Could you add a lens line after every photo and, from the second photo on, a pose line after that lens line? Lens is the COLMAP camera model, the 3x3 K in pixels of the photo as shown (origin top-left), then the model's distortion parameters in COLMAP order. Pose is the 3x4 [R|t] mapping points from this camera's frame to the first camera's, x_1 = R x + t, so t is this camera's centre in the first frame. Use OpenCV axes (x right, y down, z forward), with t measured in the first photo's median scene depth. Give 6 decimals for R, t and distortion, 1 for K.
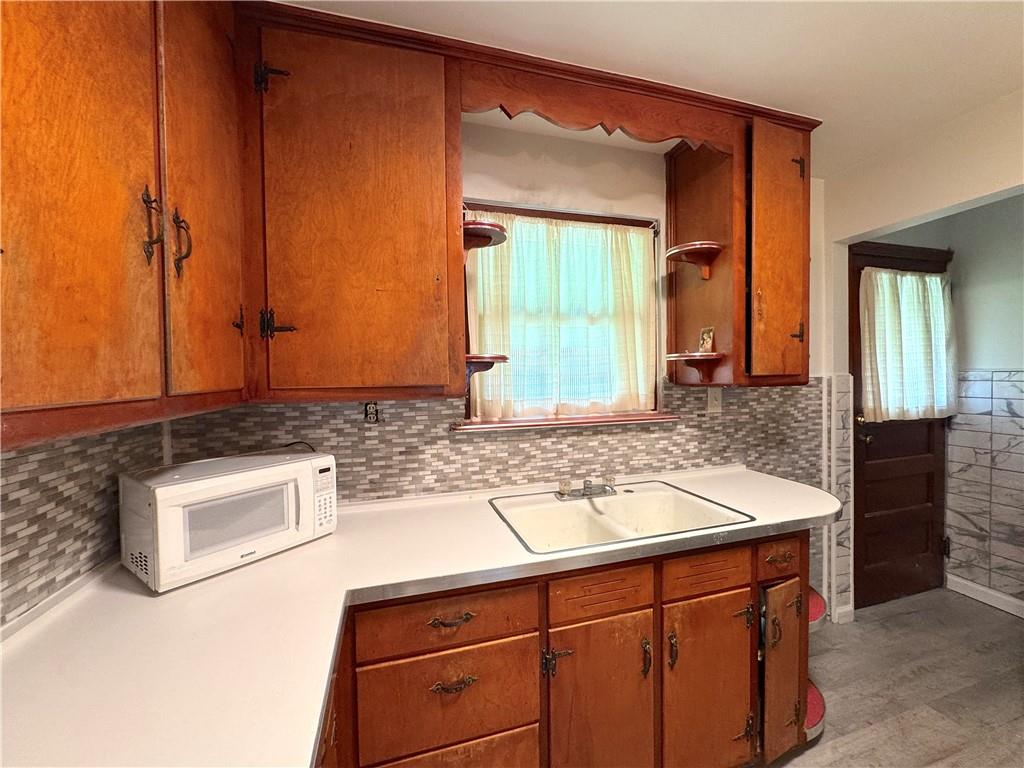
lens RADIAL K [[409.6, 0, 512.0], [0, 409.6, 384.0], [0, 0, 1]] dist [-0.001437, -0.000055]
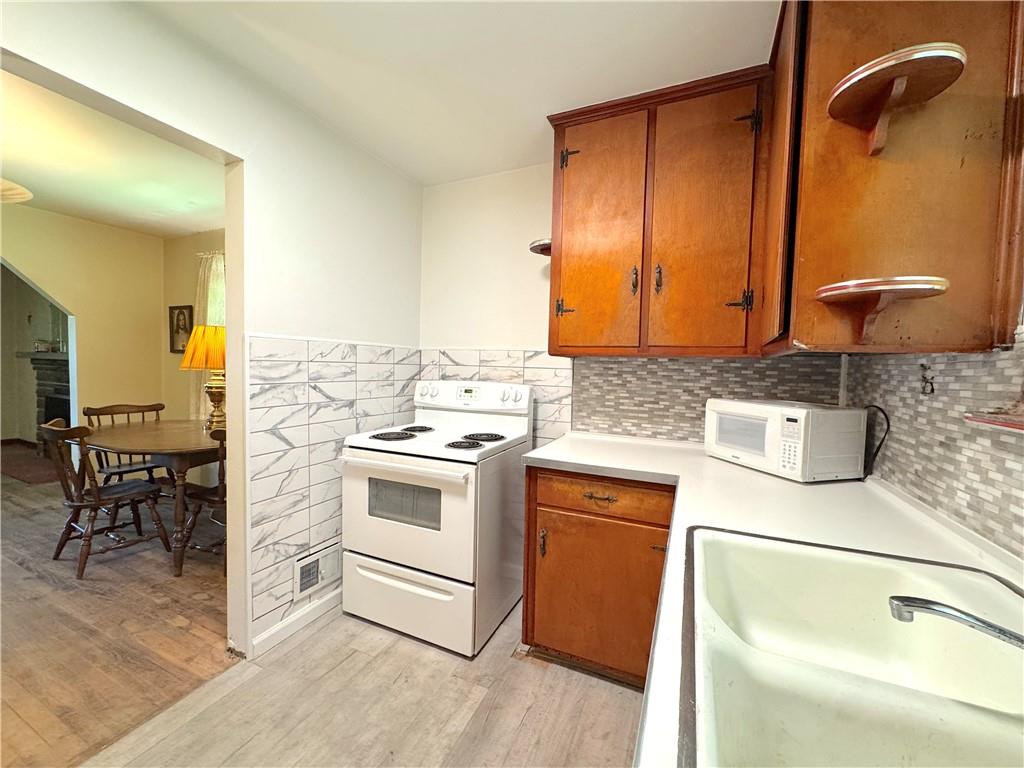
lens RADIAL K [[409.6, 0, 512.0], [0, 409.6, 384.0], [0, 0, 1]] dist [-0.001437, -0.000055]
pose [[-0.653969, 0.030680, -0.755899, 0.648750], [-0.033981, 0.996978, 0.069863, 0.047004], [0.755758, 0.071375, -0.650950, 0.856581]]
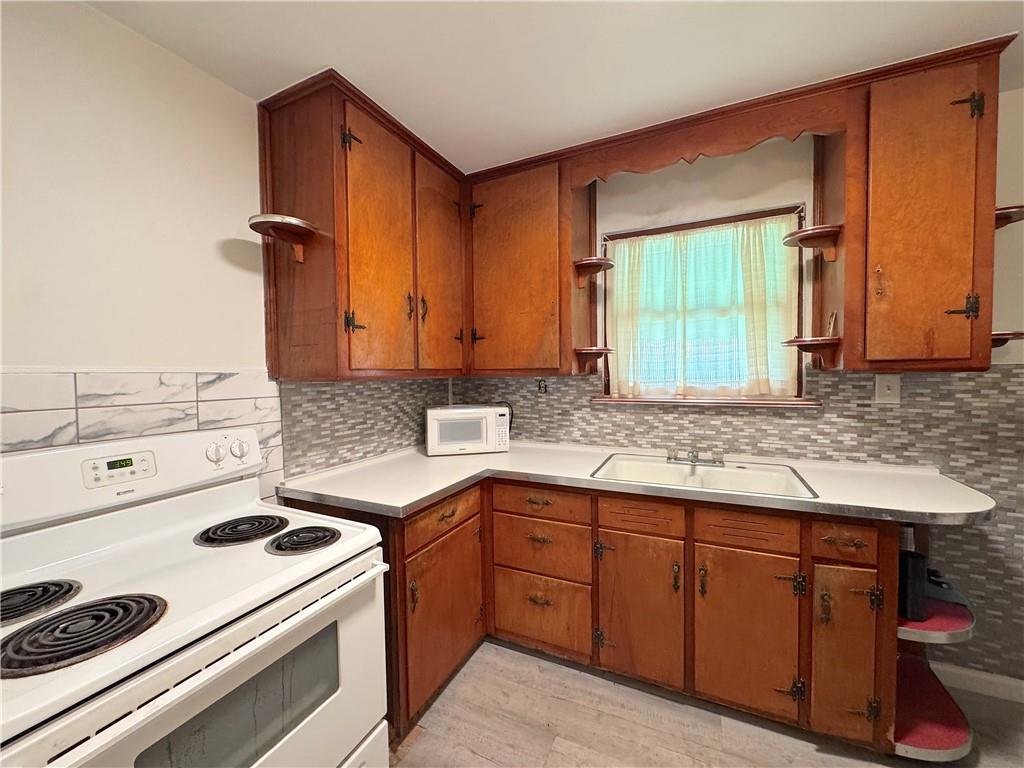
lens RADIAL K [[409.6, 0, 512.0], [0, 409.6, 384.0], [0, 0, 1]] dist [-0.001437, -0.000055]
pose [[0.743301, 0.026206, -0.668444, 0.582280], [-0.014705, 0.999631, 0.022838, 0.023914], [0.668796, -0.007146, 0.743412, -0.232289]]
